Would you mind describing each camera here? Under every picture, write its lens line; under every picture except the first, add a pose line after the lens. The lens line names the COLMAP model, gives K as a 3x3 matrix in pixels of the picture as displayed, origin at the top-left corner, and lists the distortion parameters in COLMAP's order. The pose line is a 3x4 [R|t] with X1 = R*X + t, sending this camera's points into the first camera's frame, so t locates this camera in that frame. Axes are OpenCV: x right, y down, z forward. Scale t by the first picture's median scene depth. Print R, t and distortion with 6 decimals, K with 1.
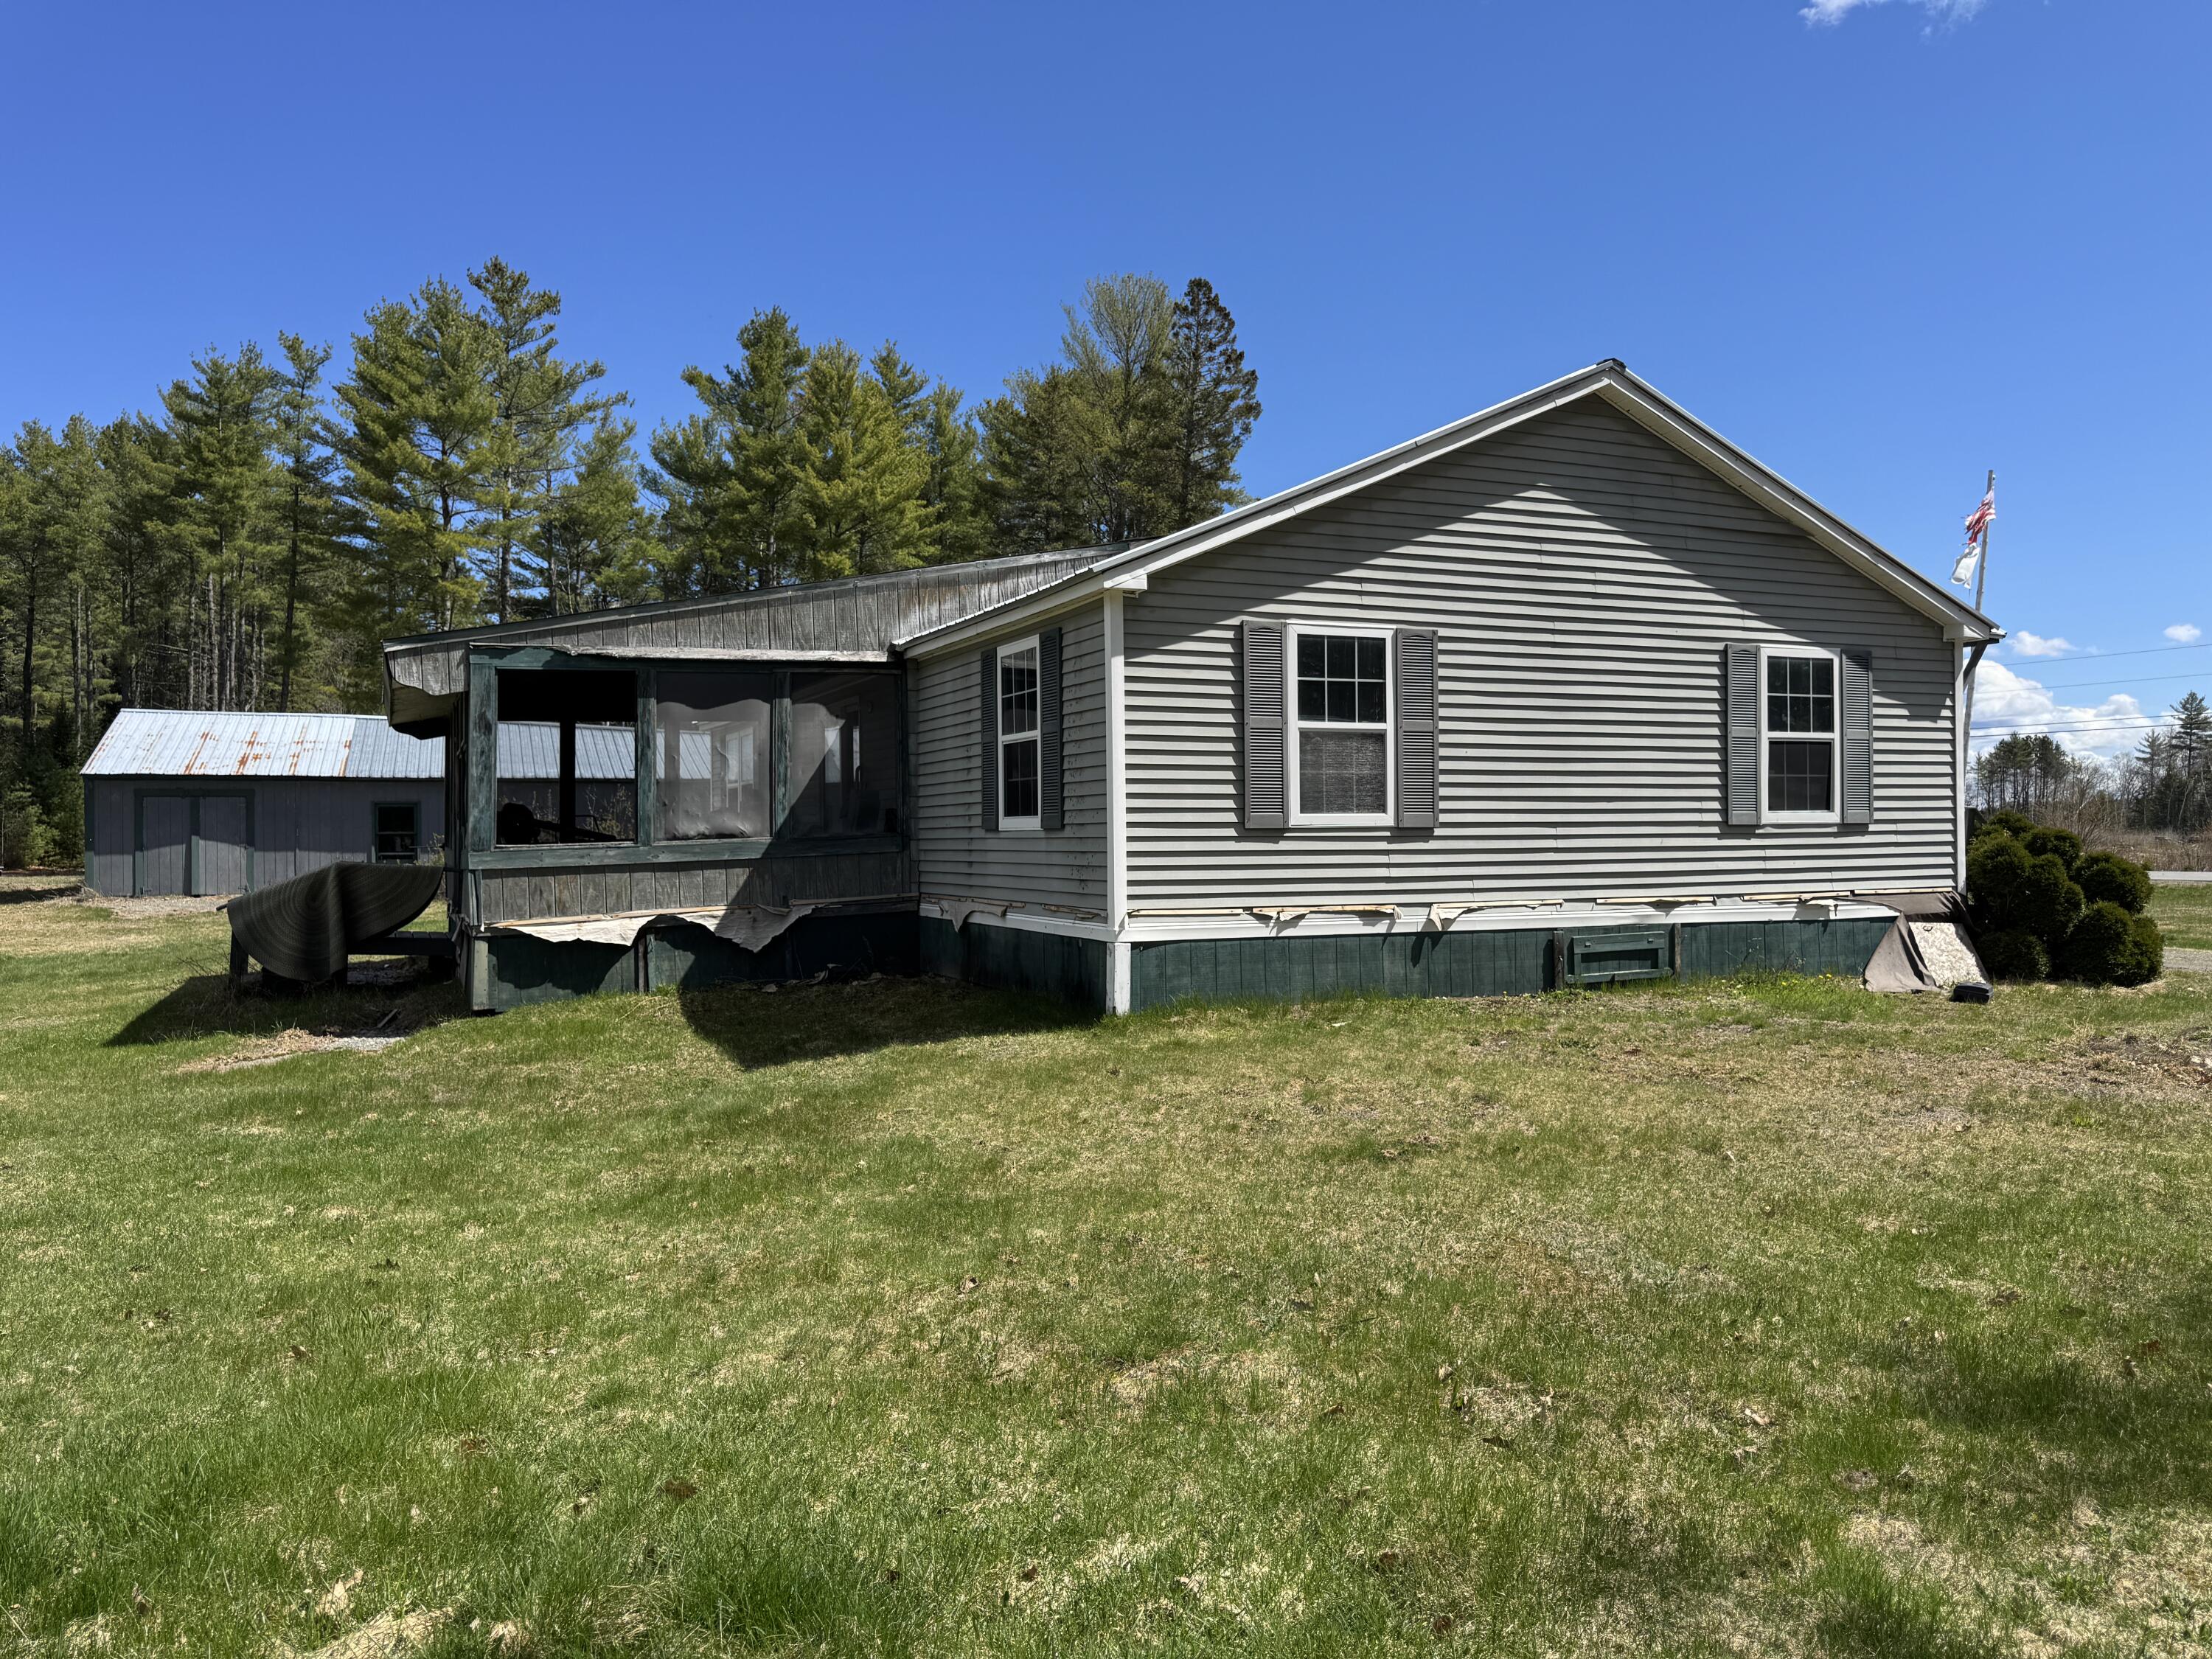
lens RADIAL K [[1558.1, 0, 1108.5], [0, 1558.1, 832.6], [0, 0, 1]] dist [0.015920, -0.019803]
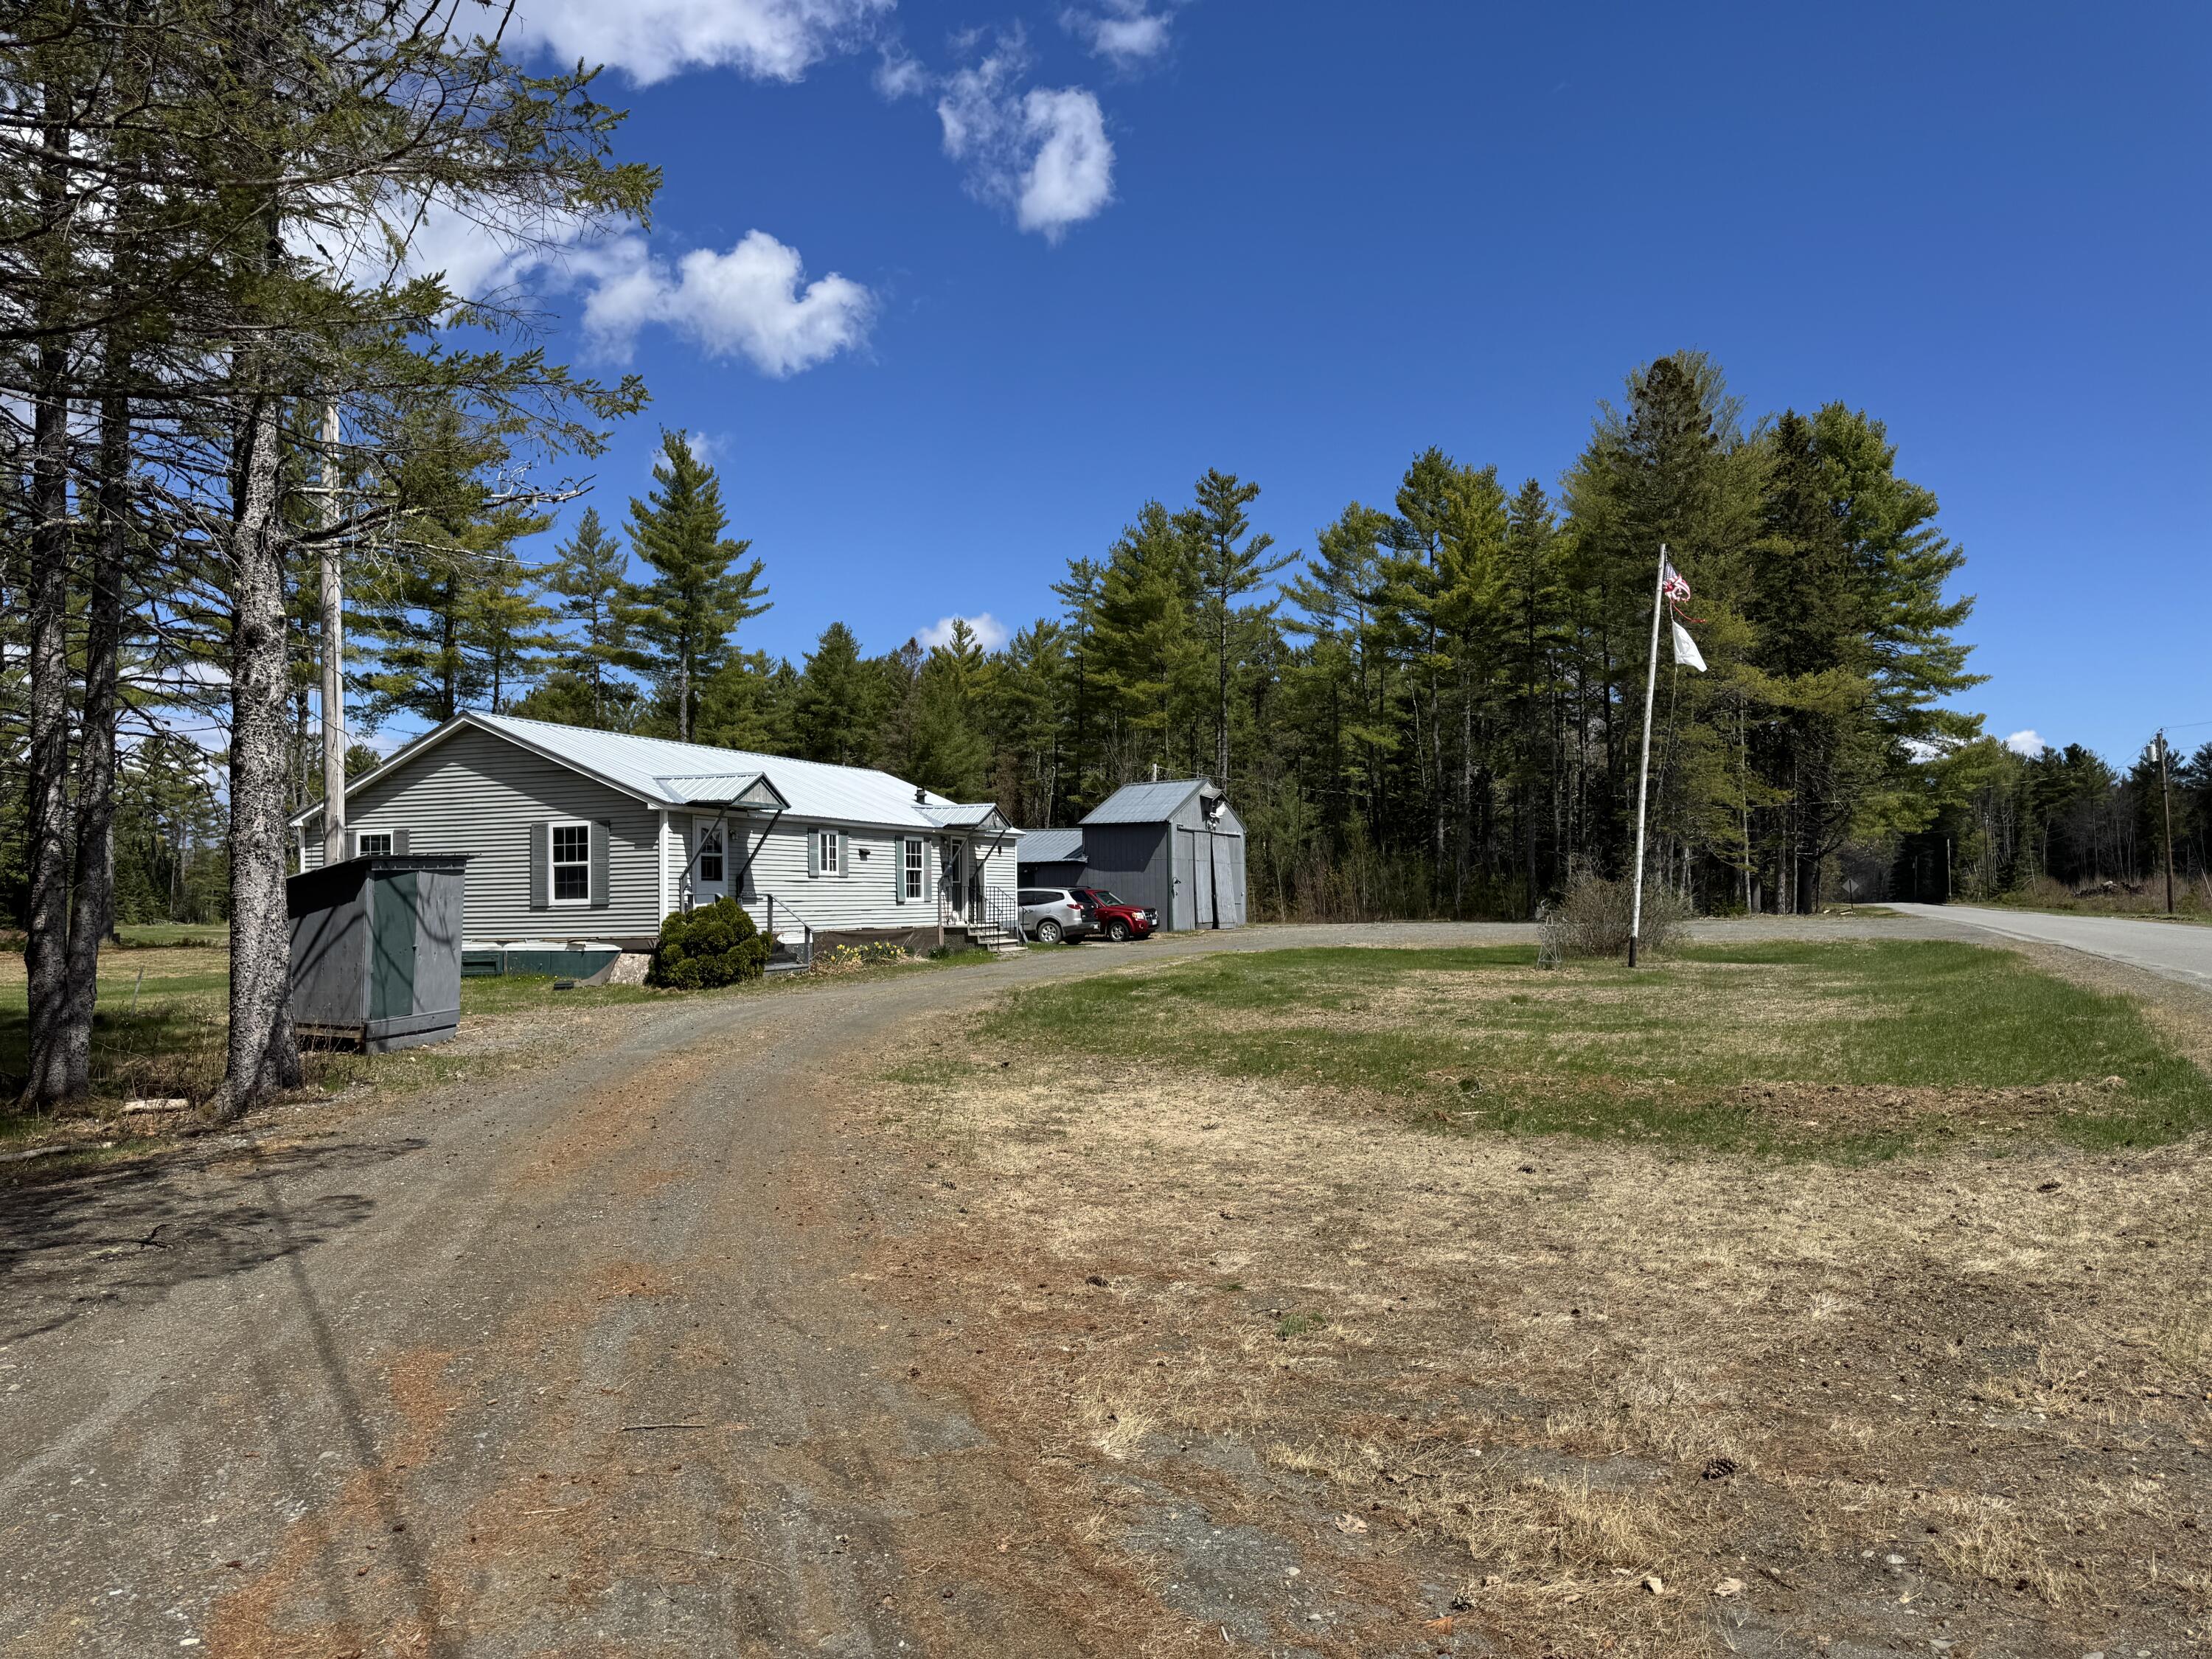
lens RADIAL K [[1558.1, 0, 1112.3], [0, 1558.1, 823.8], [0, 0, 1]] dist [0.015920, -0.019803]
pose [[0.718663, -0.039054, -0.694261, 2.451941], [0.006579, 0.998759, -0.049372, -0.006312], [0.695328, 0.030914, 0.718028, -0.011467]]
